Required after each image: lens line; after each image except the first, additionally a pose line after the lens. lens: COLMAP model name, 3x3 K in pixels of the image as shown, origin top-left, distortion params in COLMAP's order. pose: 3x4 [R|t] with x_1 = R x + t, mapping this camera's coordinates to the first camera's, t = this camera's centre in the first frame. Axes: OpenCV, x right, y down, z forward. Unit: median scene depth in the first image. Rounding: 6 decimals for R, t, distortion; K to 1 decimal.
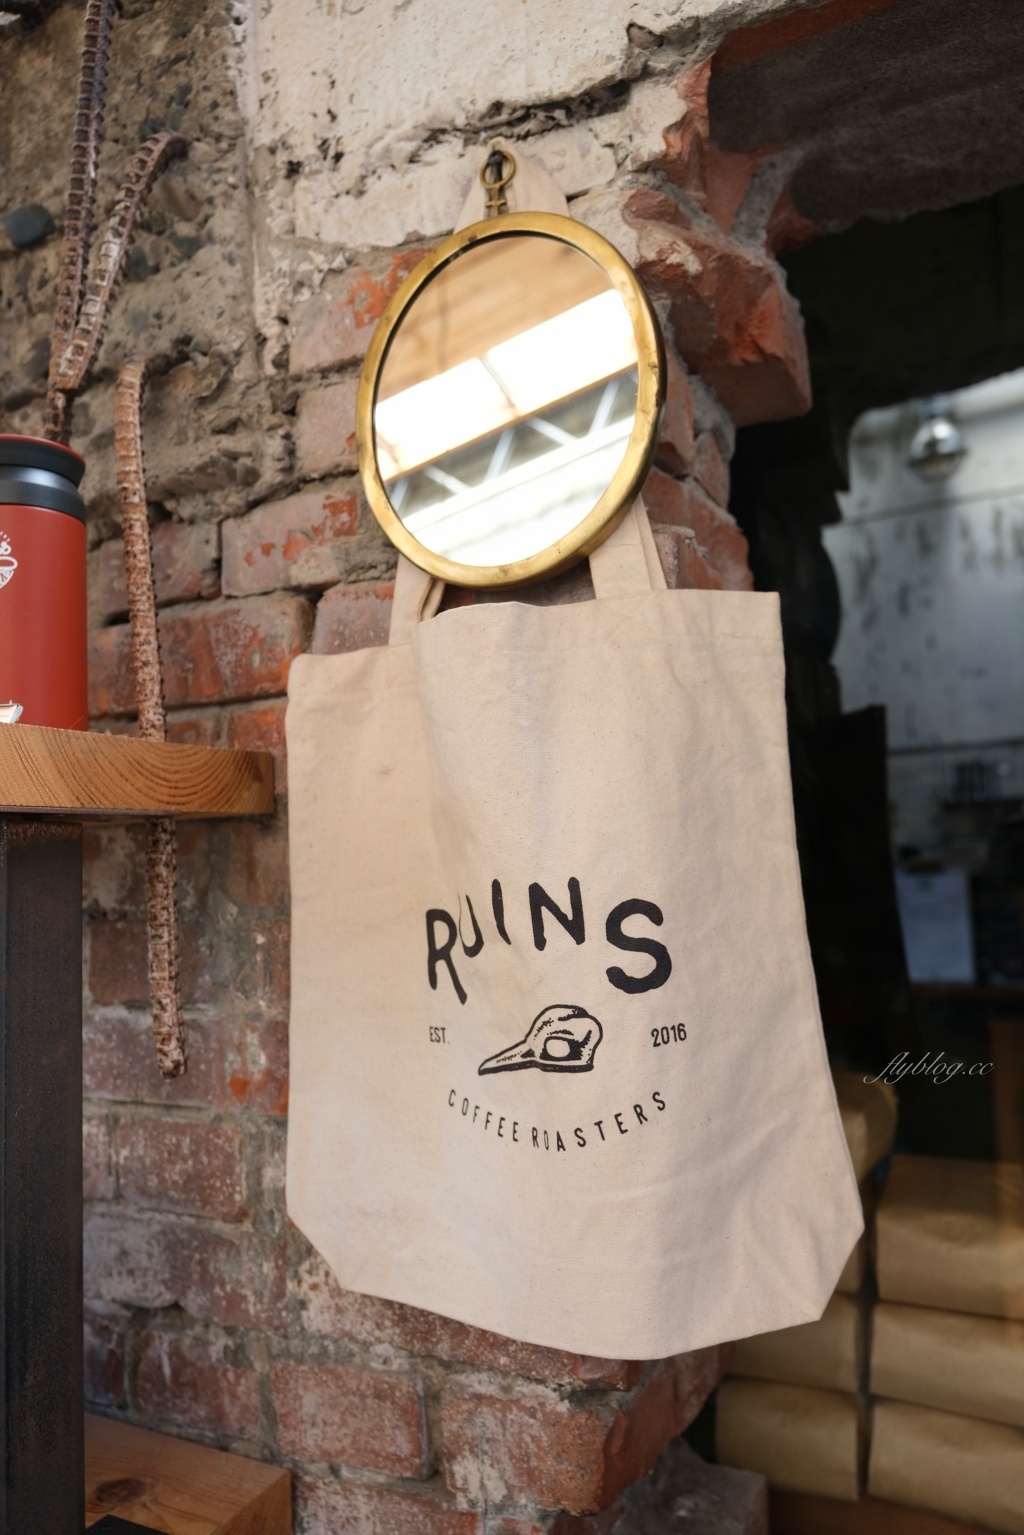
lens RADIAL K [[1069.5, 0, 511.7], [0, 1069.5, 813.6], [0, 0, 1]] dist [-0.023809, 0.007423]
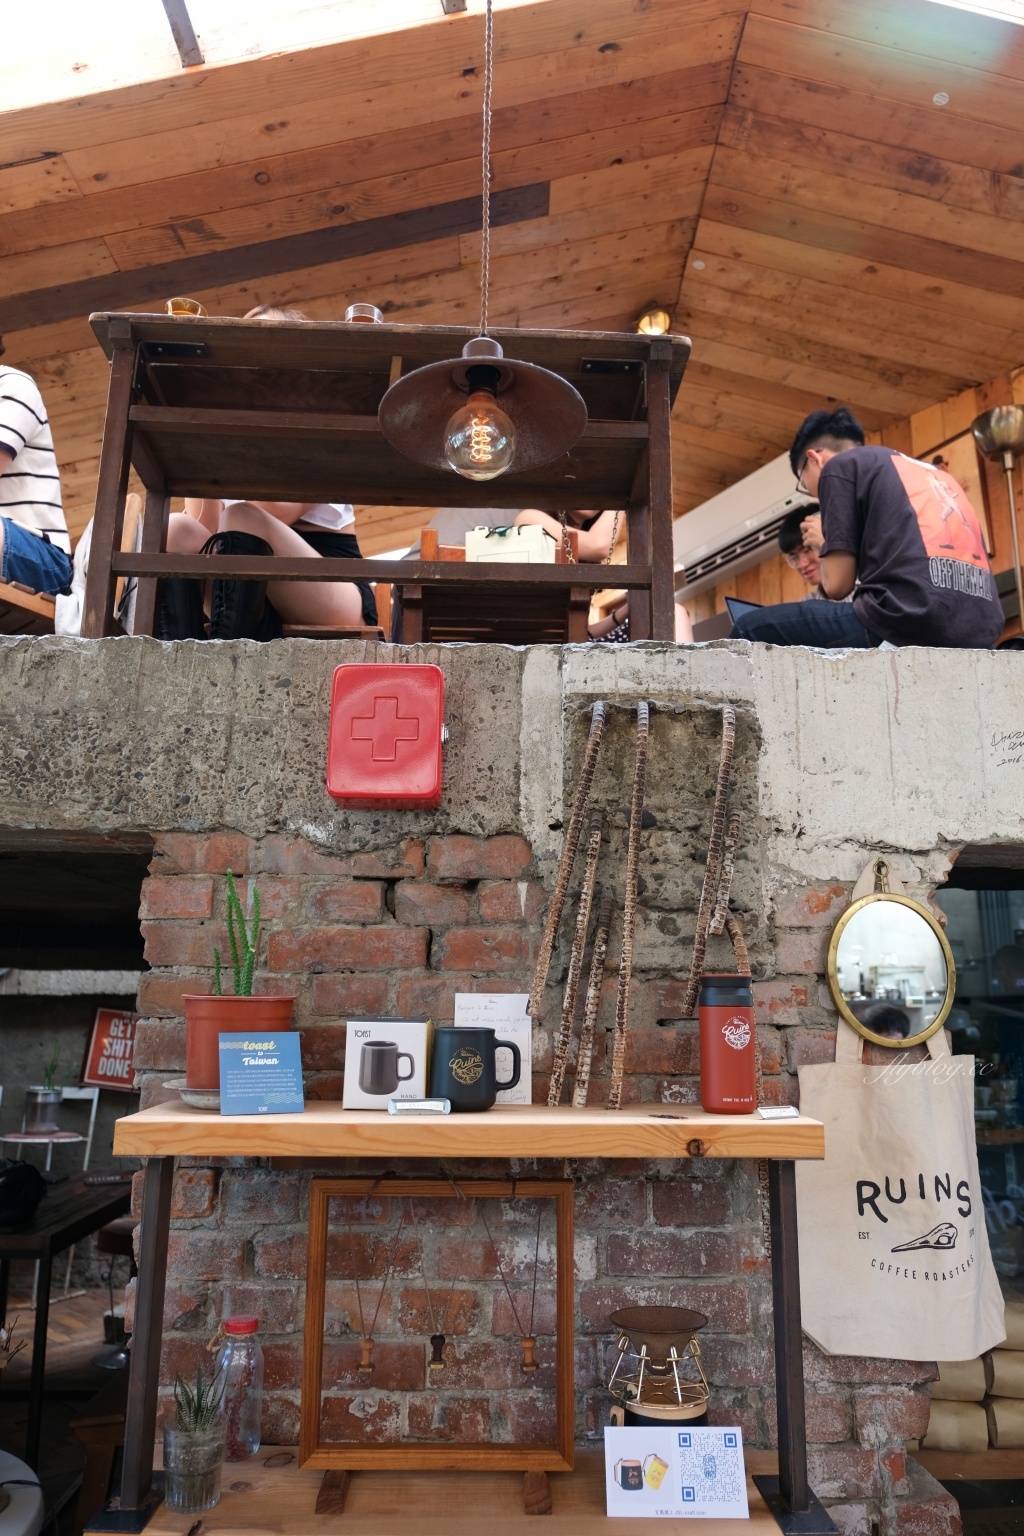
lens RADIAL K [[1088.6, 0, 516.7], [0, 1088.6, 797.3], [0, 0, 1]] dist [-0.018454, 0.003594]
pose [[0.879604, 0.135962, 0.455863, -1.791986], [-0.070980, 0.985070, -0.156841, -0.290247], [-0.470382, 0.105600, 0.876122, -0.772092]]
